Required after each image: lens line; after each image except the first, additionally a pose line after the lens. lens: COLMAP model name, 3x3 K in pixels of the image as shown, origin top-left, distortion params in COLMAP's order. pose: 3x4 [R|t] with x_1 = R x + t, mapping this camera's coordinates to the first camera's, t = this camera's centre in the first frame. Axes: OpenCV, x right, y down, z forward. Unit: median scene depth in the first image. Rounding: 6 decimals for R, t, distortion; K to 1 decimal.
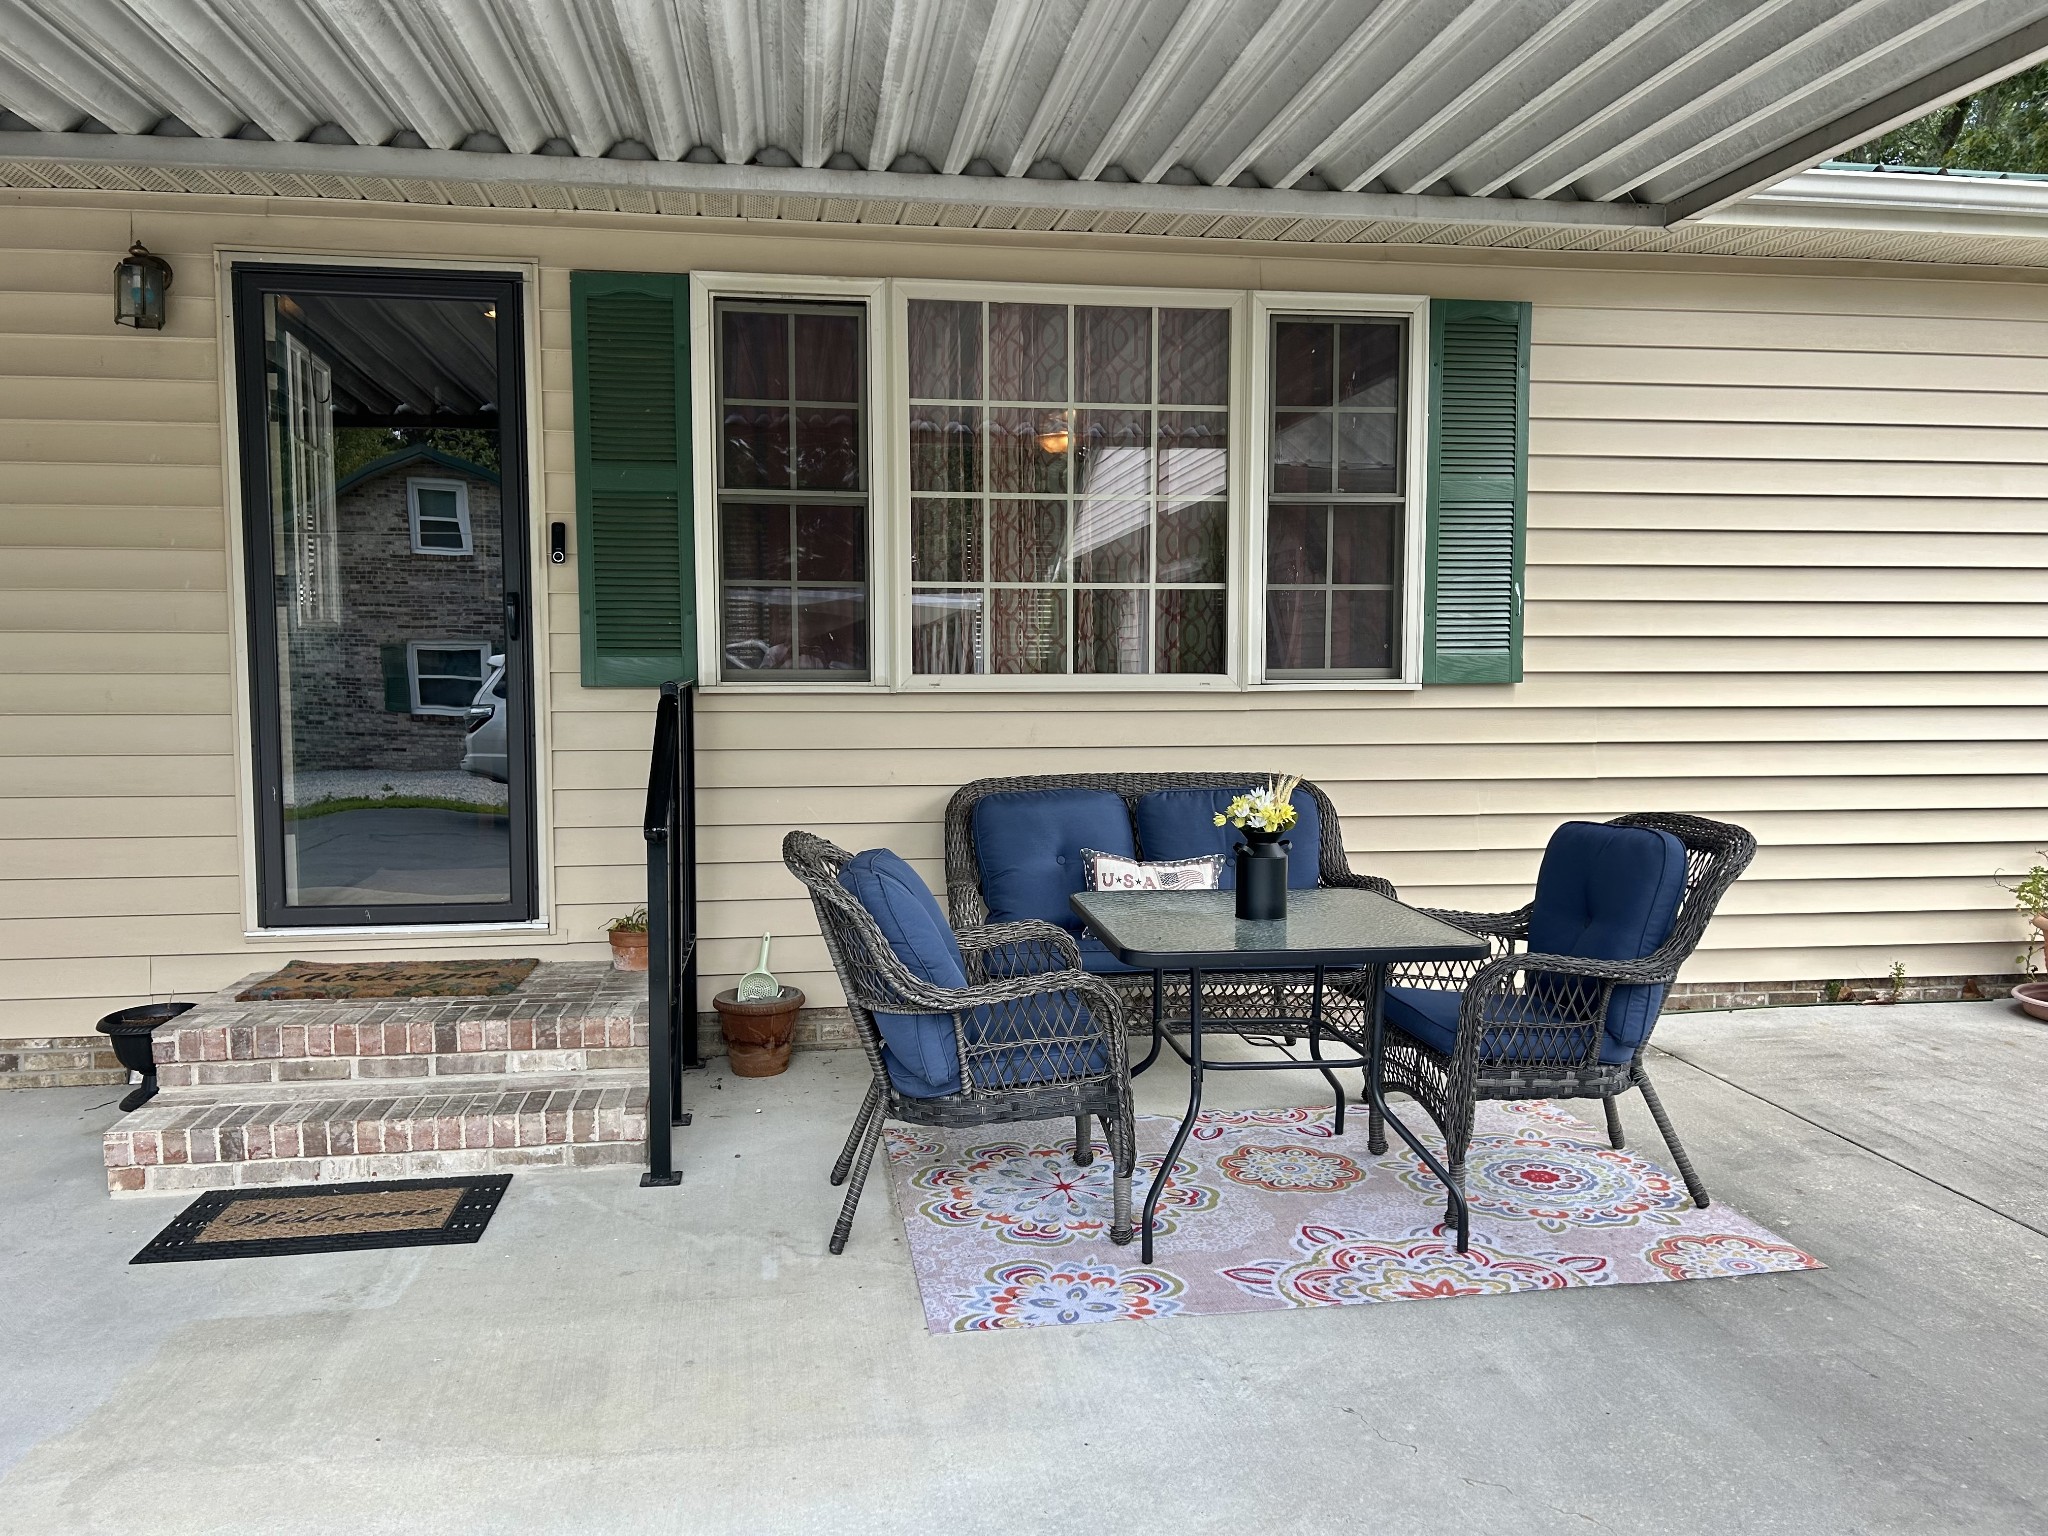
lens RADIAL K [[1556.9, 0, 1016.8], [0, 1556.9, 768.4], [0, 0, 1]] dist [0.077321, -0.059268]
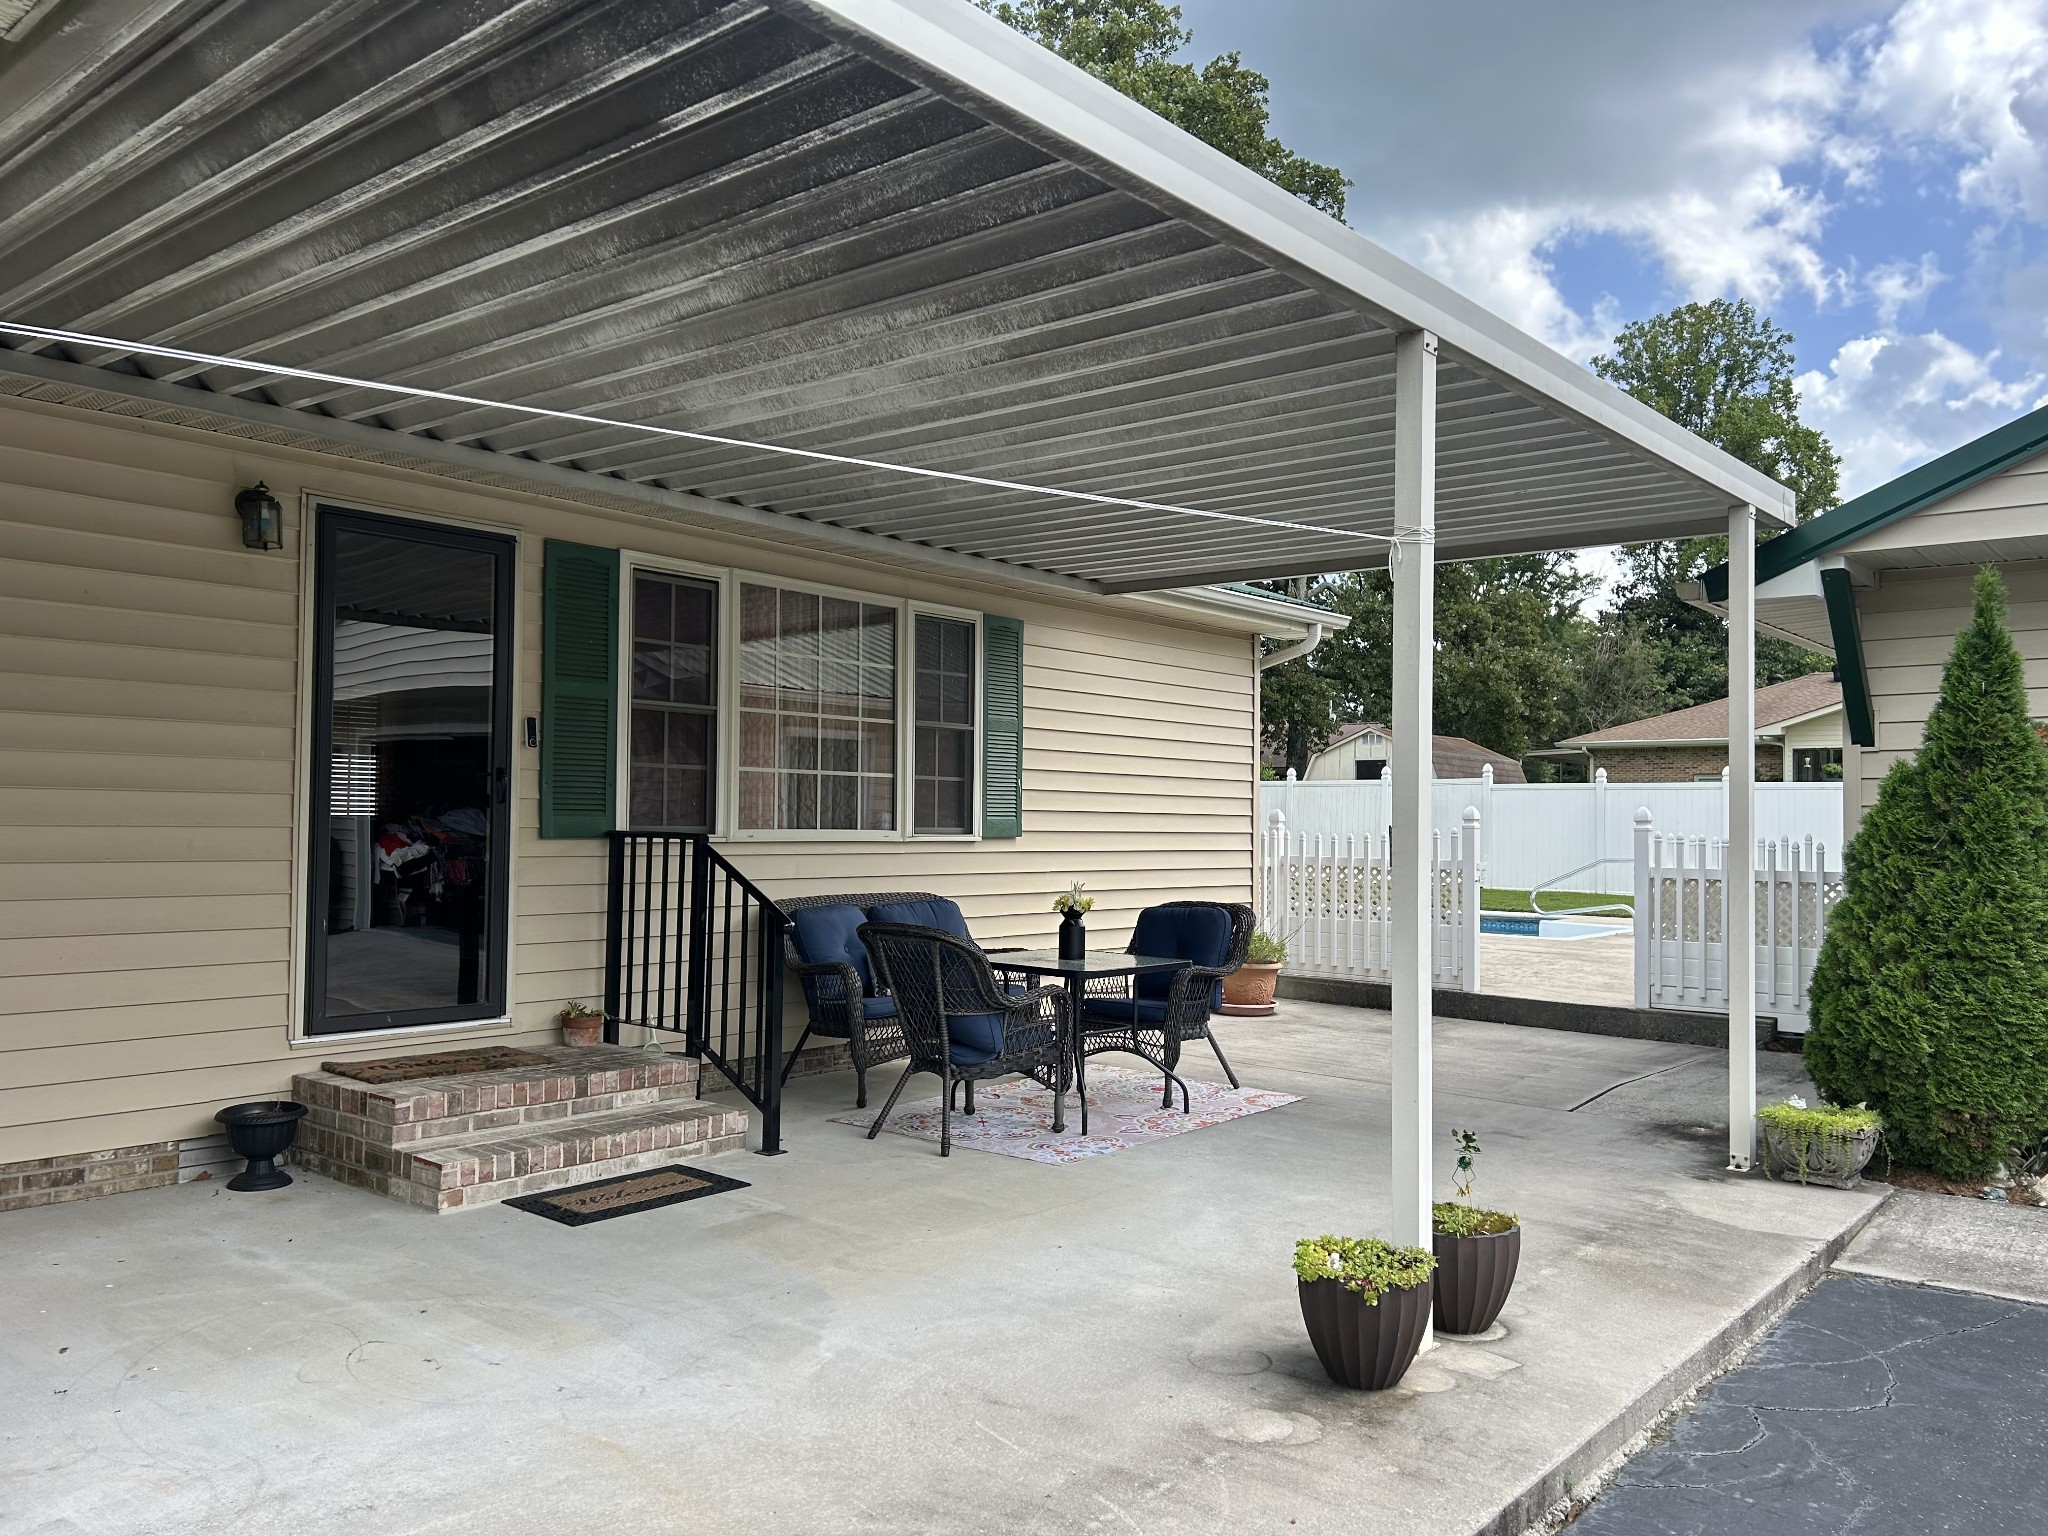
lens RADIAL K [[1556.9, 0, 1025.8], [0, 1556.9, 769.0], [0, 0, 1]] dist [0.077321, -0.059268]
pose [[0.742020, 0.032864, 0.669572, -0.892712], [0.034900, 0.995549, -0.087540, 0.022270], [-0.669469, 0.088325, 0.737571, -0.287227]]
